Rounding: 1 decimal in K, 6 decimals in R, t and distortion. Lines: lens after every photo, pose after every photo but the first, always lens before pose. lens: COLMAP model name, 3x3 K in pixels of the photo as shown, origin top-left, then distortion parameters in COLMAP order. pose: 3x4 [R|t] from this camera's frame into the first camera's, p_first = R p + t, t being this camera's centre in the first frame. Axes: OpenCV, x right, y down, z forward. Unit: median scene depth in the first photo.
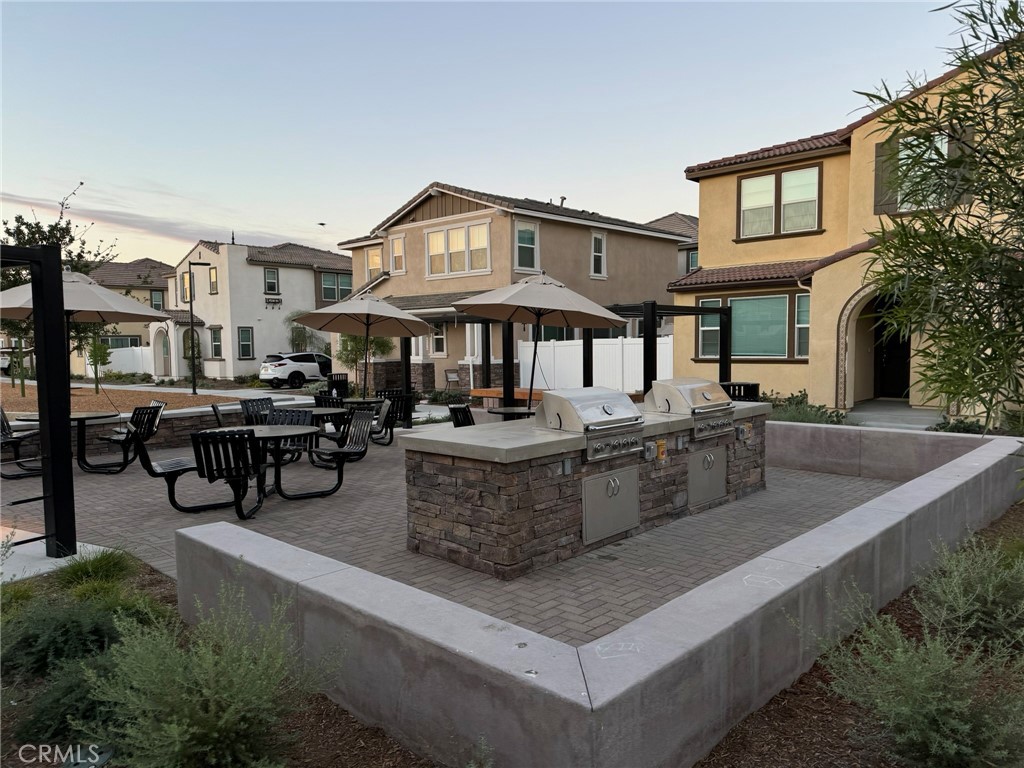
lens RADIAL K [[713.2, 0, 512.0], [0, 713.2, 384.0], [0, 0, 1]] dist [0.157601, -0.250735]
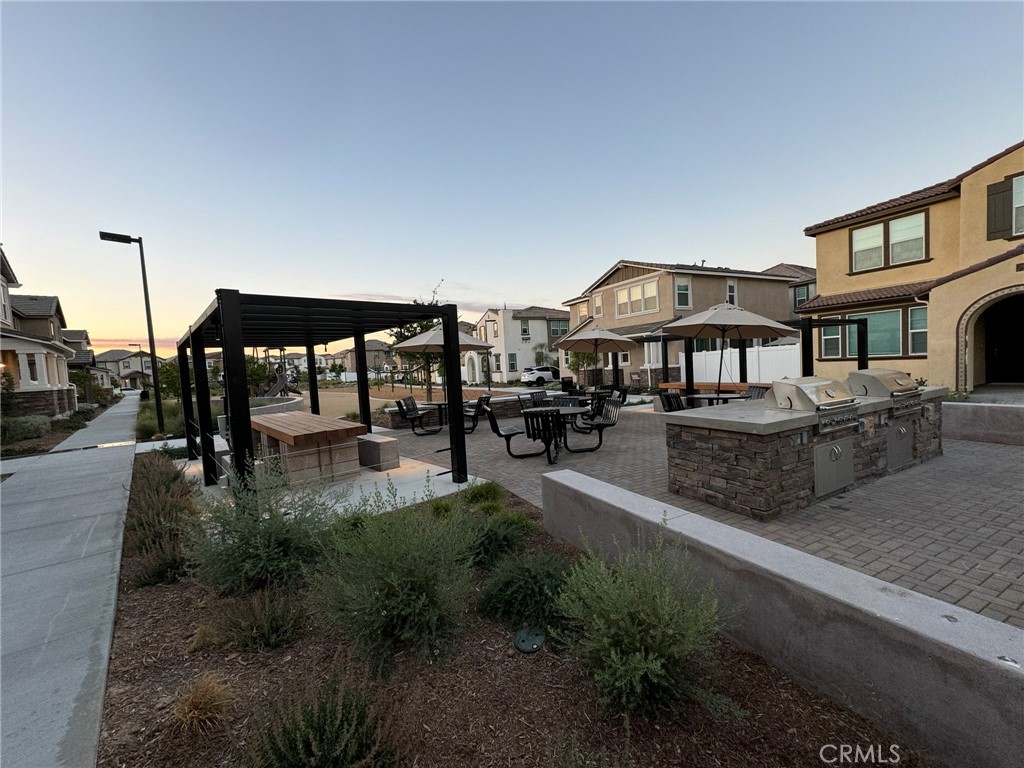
lens RADIAL K [[408.2, 0, 512.0], [0, 408.2, 384.0], [0, 0, 1]] dist [-0.000545, -0.000039]
pose [[0.945621, -0.023689, -0.324407, -0.088751], [0.023994, 0.999707, -0.003061, 0.003537], [0.324385, -0.004889, 0.945913, 0.059571]]
